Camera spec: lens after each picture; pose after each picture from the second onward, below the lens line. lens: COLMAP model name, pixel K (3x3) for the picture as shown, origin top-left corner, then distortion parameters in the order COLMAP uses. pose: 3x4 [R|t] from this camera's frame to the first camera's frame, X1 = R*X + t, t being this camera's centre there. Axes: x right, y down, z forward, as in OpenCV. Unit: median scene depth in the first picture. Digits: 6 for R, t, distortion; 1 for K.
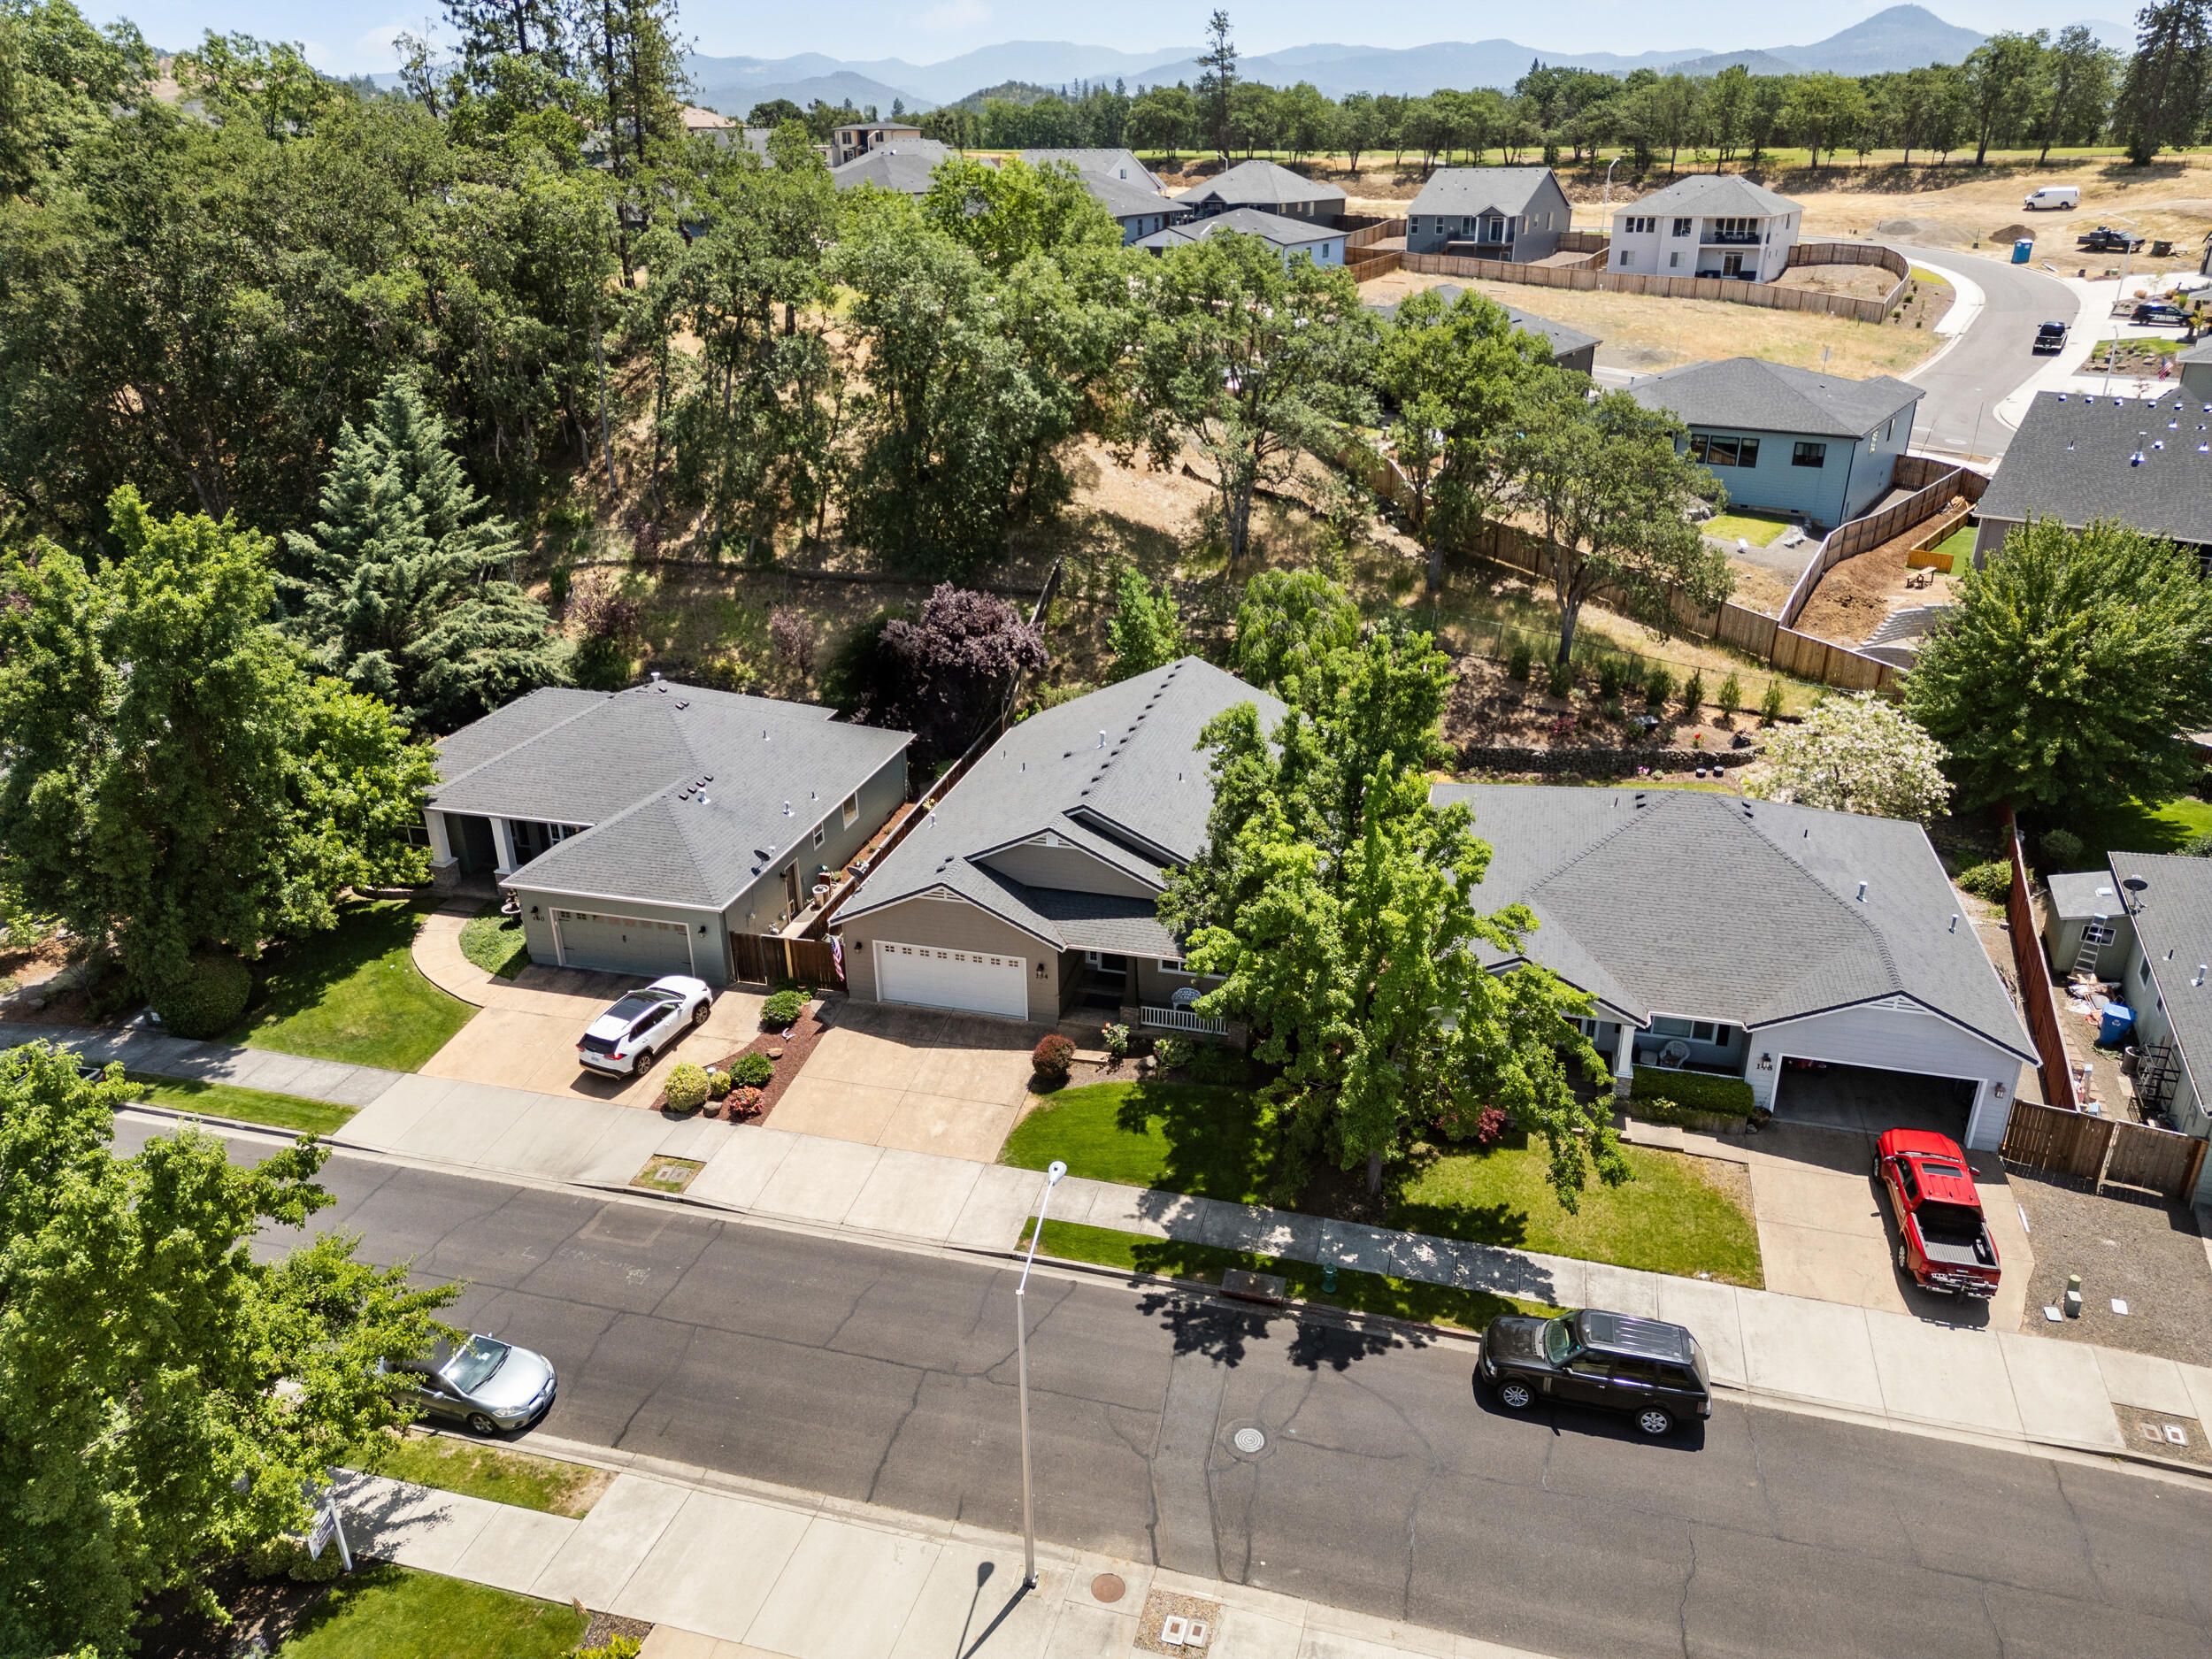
lens RADIAL K [[1530.7, 0, 1106.9], [0, 1530.7, 833.3], [0, 0, 1]] dist [0.039638, -0.013771]
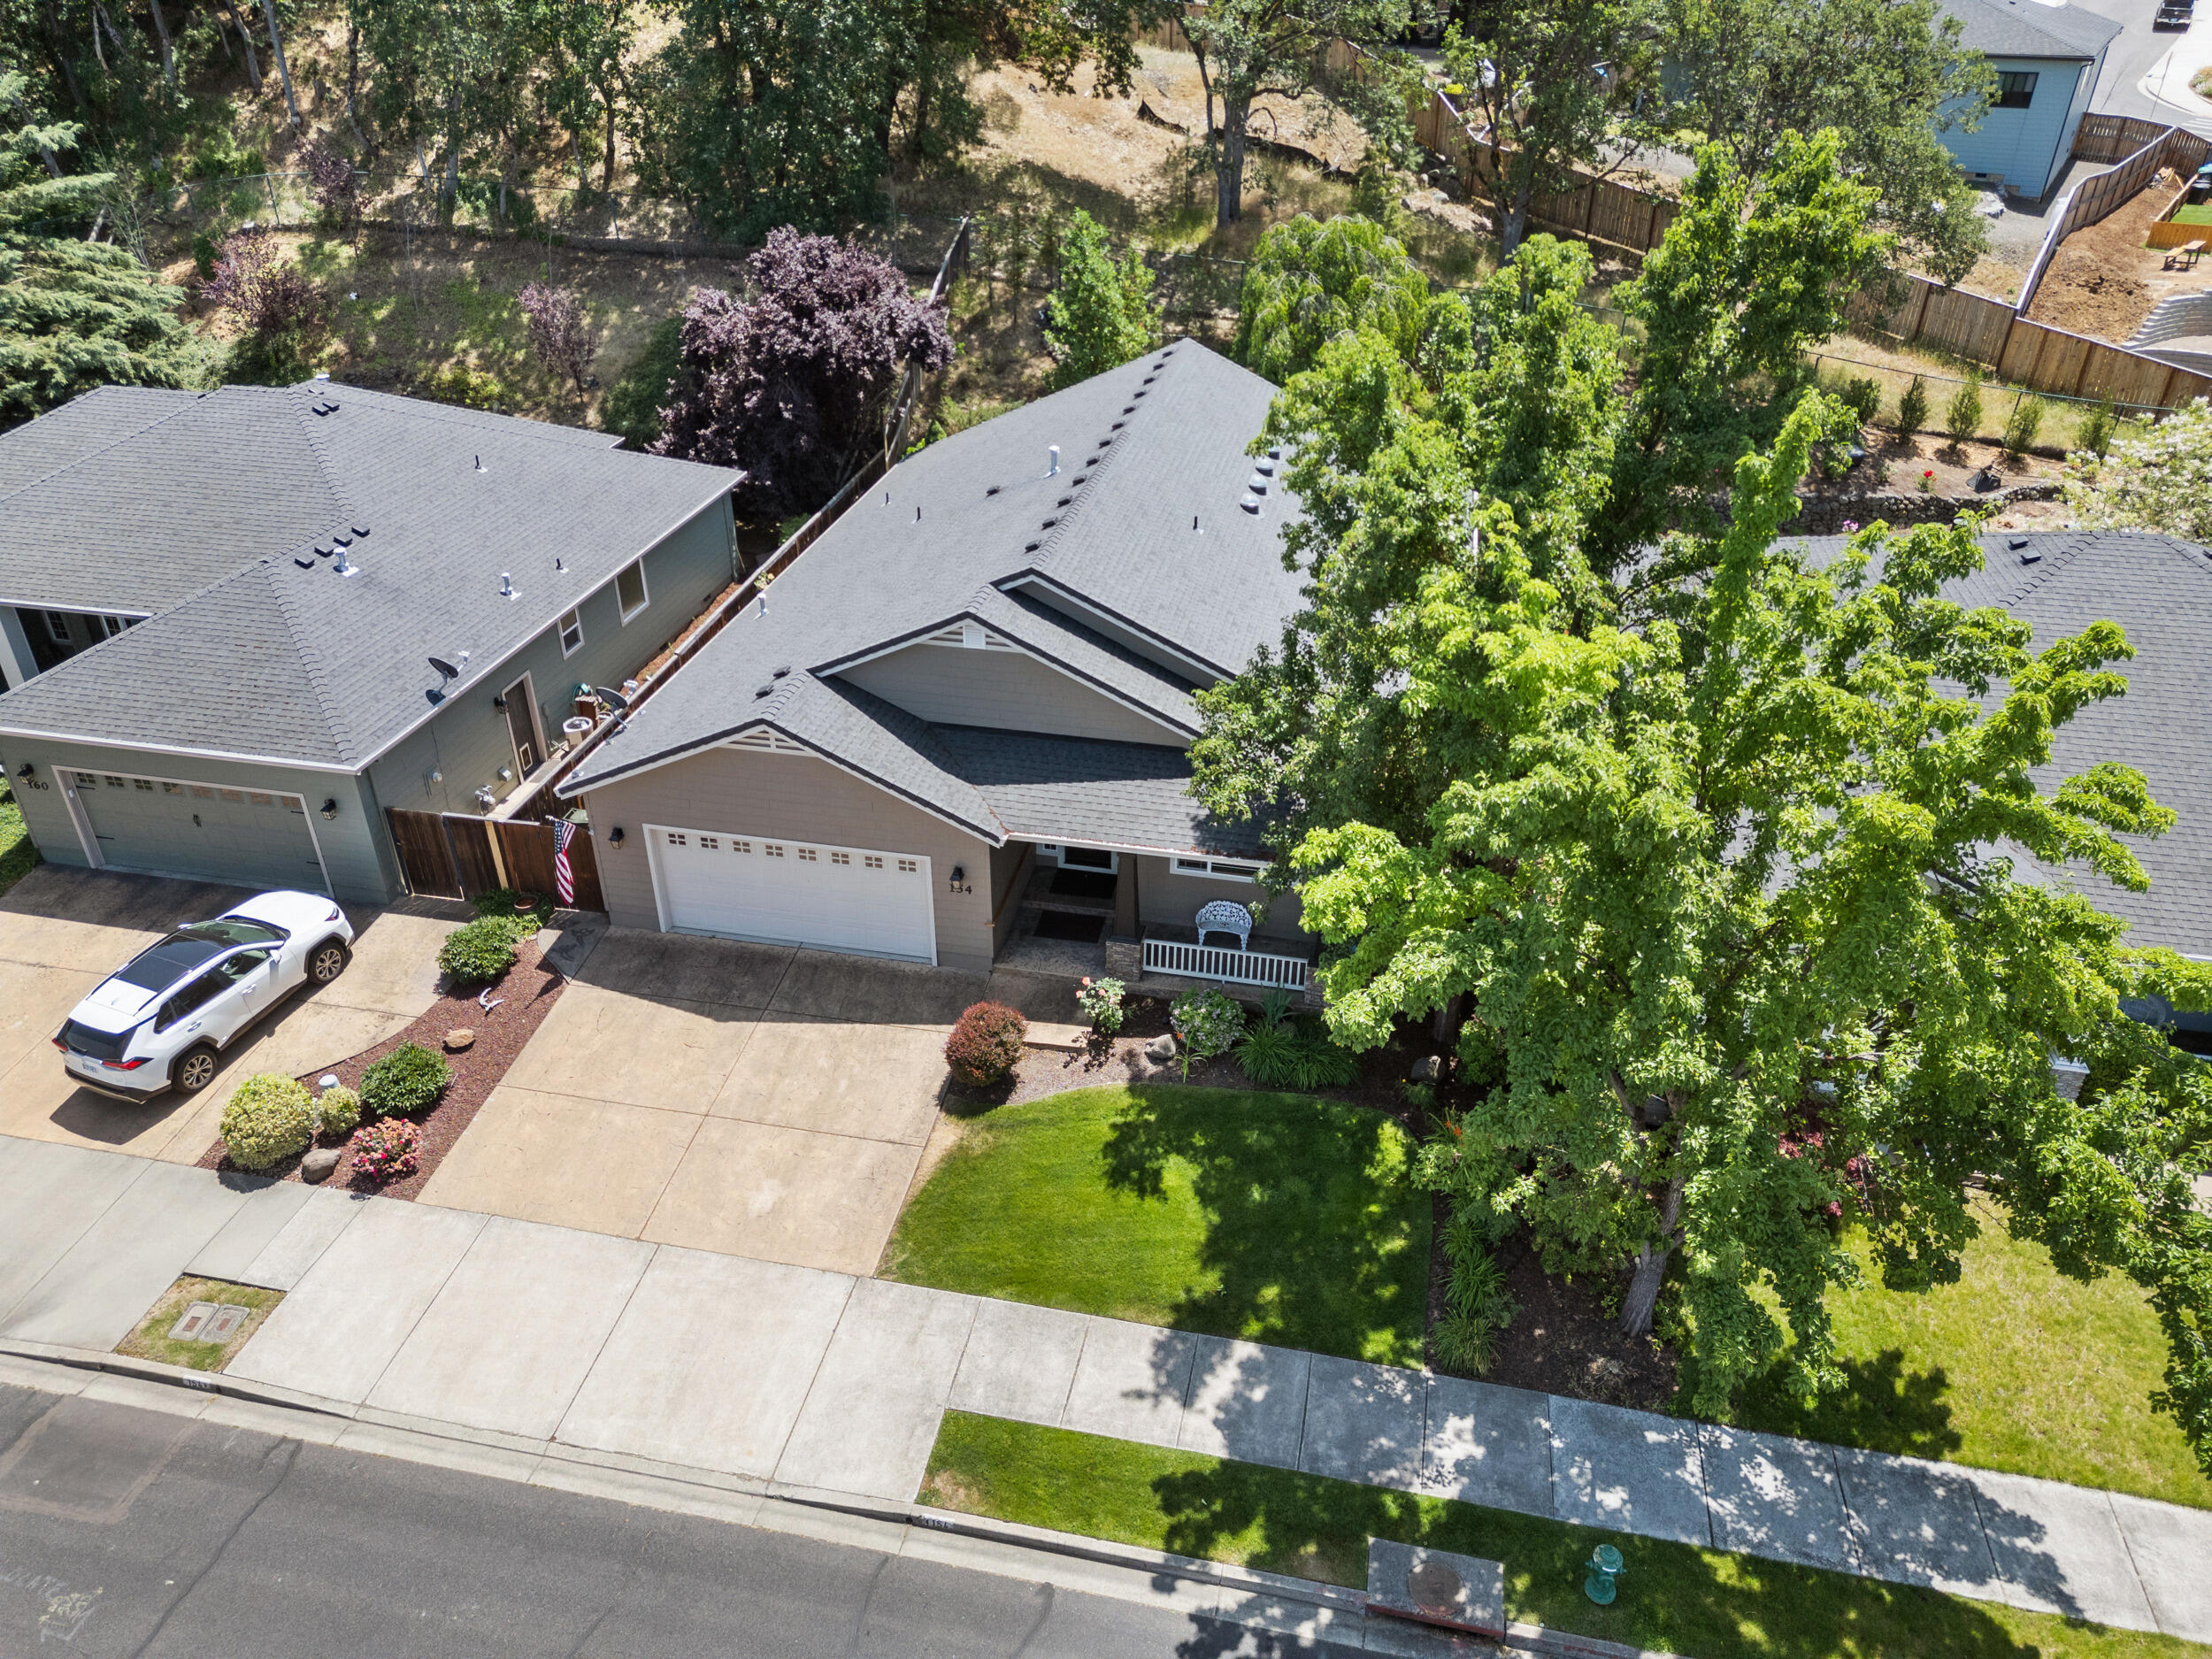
lens RADIAL K [[1530.7, 0, 1109.6], [0, 1530.7, 828.9], [0, 0, 1]] dist [0.039638, -0.013771]
pose [[0.997952, -0.016237, 0.061872, -0.021958], [0.008635, 0.992590, 0.121207, 0.007072], [-0.063382, -0.120424, 0.990697, 0.451934]]
